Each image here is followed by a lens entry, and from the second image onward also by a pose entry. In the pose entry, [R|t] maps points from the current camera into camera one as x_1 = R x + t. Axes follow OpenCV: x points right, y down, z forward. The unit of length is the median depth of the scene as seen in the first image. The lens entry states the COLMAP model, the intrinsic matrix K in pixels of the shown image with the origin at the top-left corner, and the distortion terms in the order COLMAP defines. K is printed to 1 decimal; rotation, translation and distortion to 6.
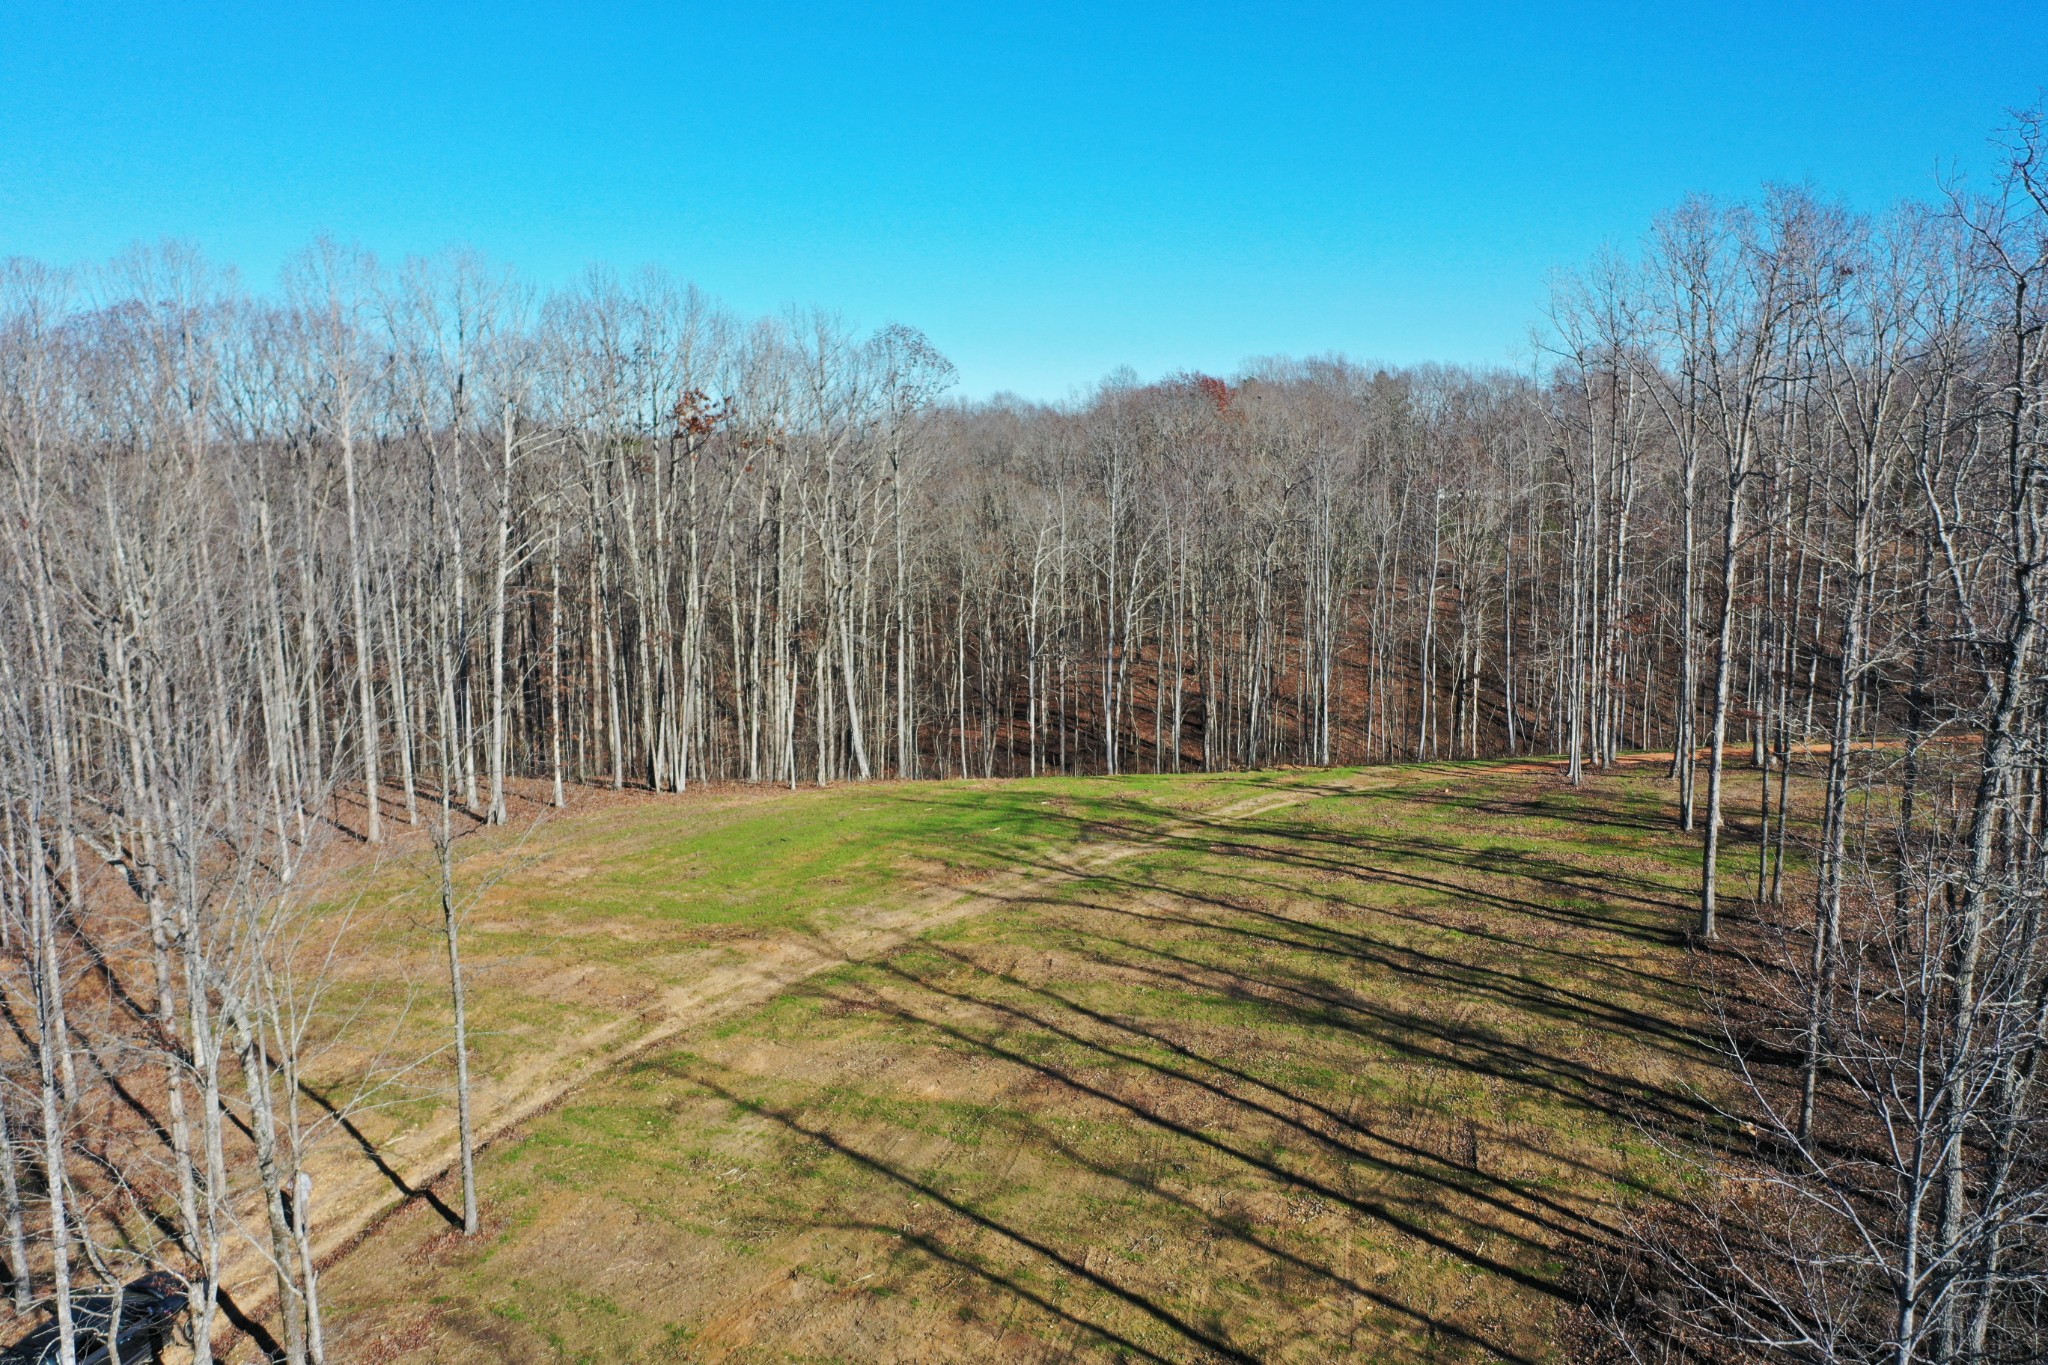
lens RADIAL K [[1636.2, 0, 1024.0], [0, 1636.2, 682.5], [0, 0, 1]] dist [-0.003445, 0.041454]
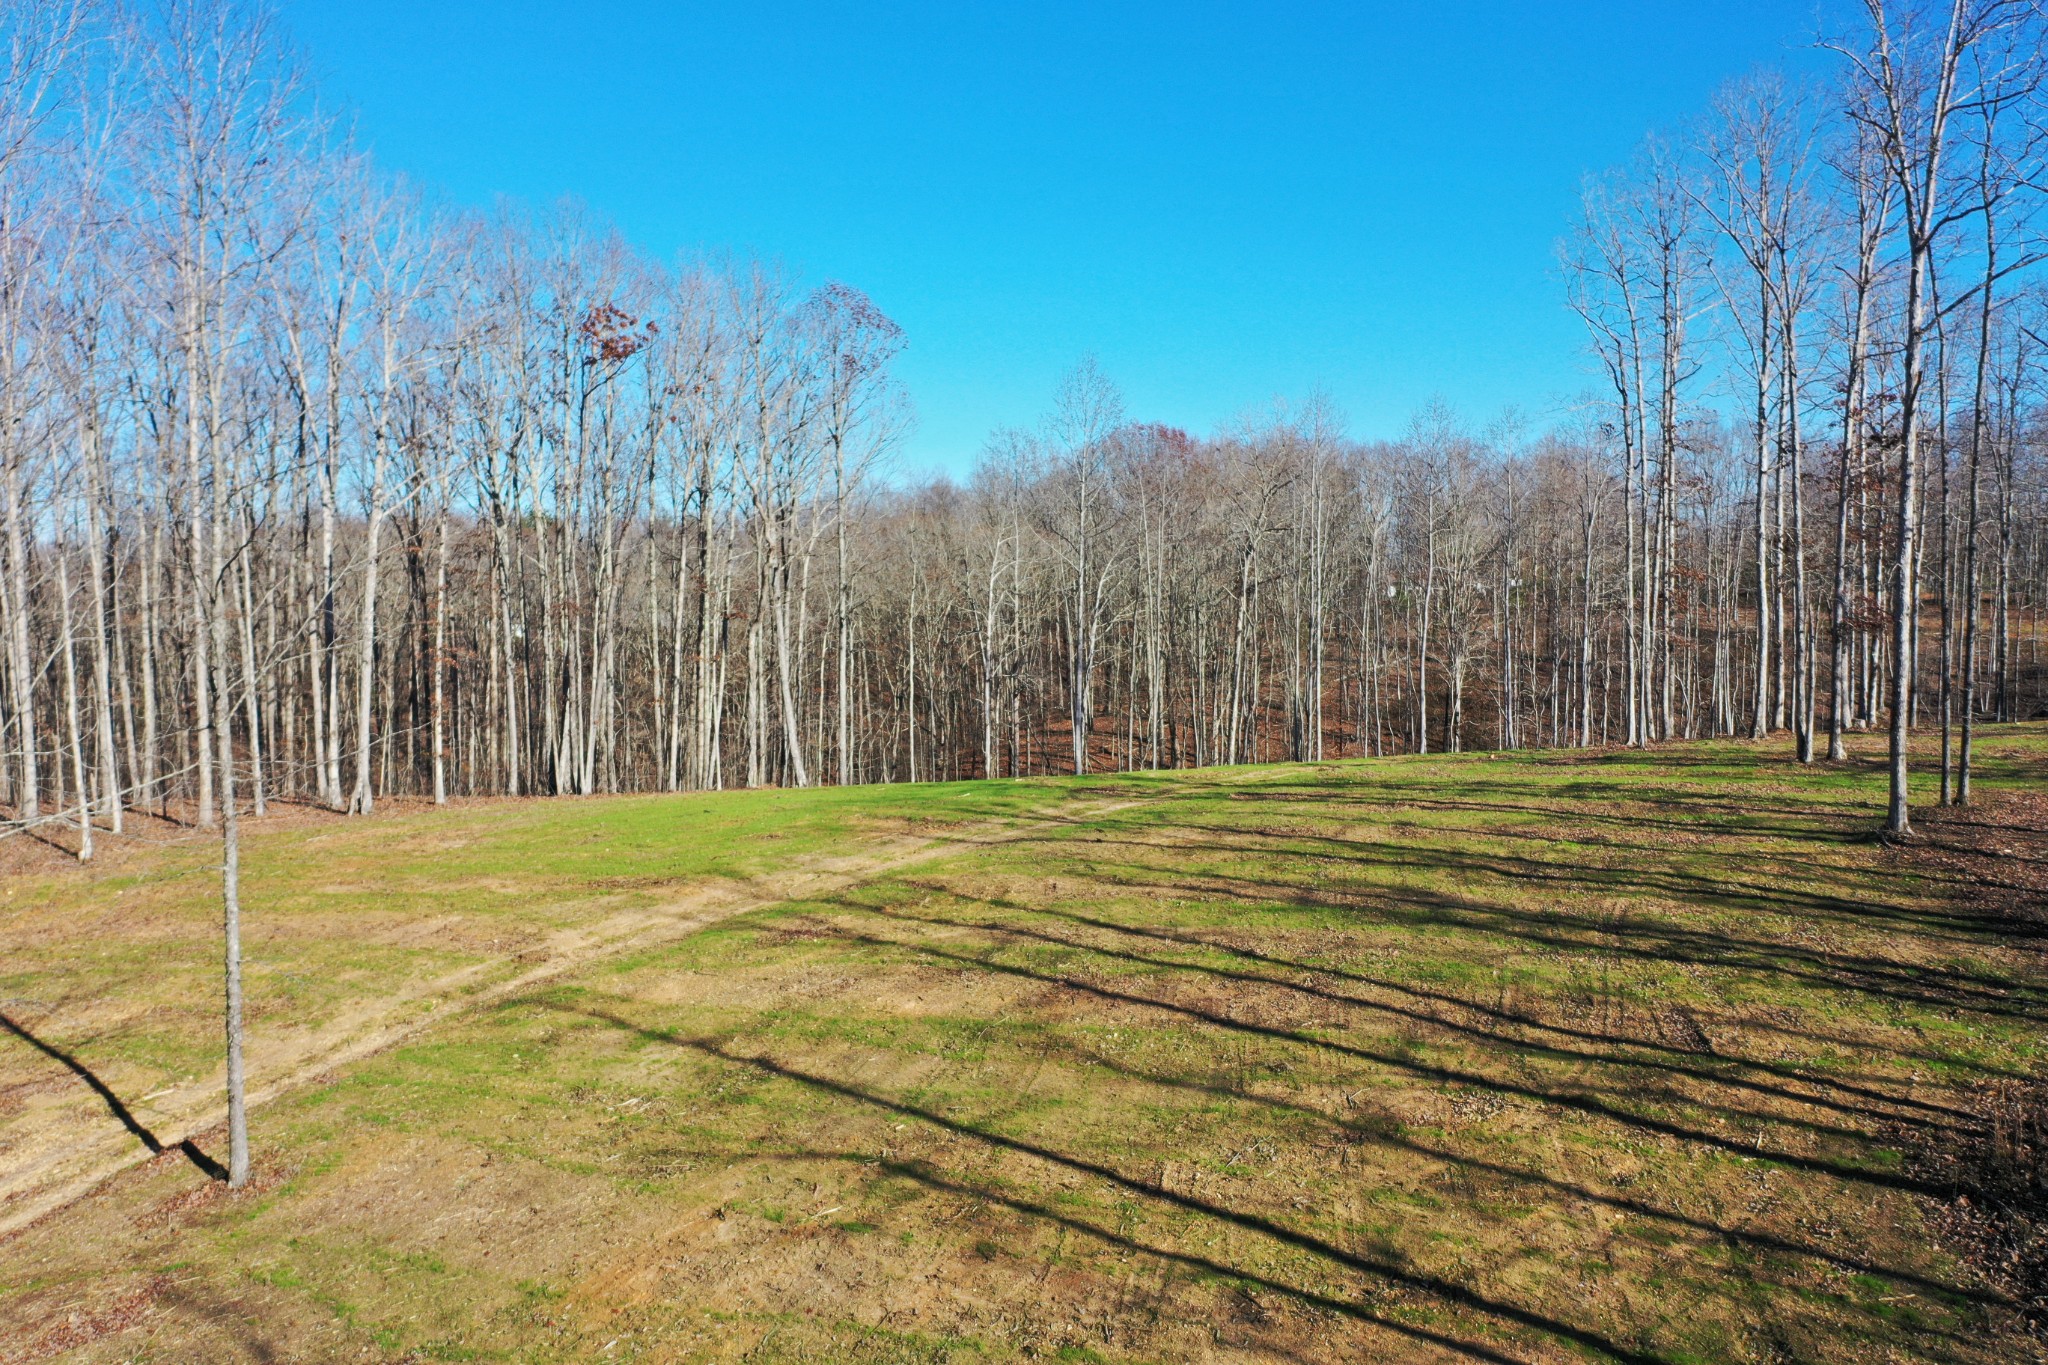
lens RADIAL K [[1636.2, 0, 1024.0], [0, 1636.2, 682.5], [0, 0, 1]] dist [-0.003445, 0.041454]
pose [[0.998955, 0.001853, 0.045674, -0.042353], [0.002385, 0.995705, -0.092554, 0.184720], [-0.045650, 0.092566, 0.994660, 0.278530]]
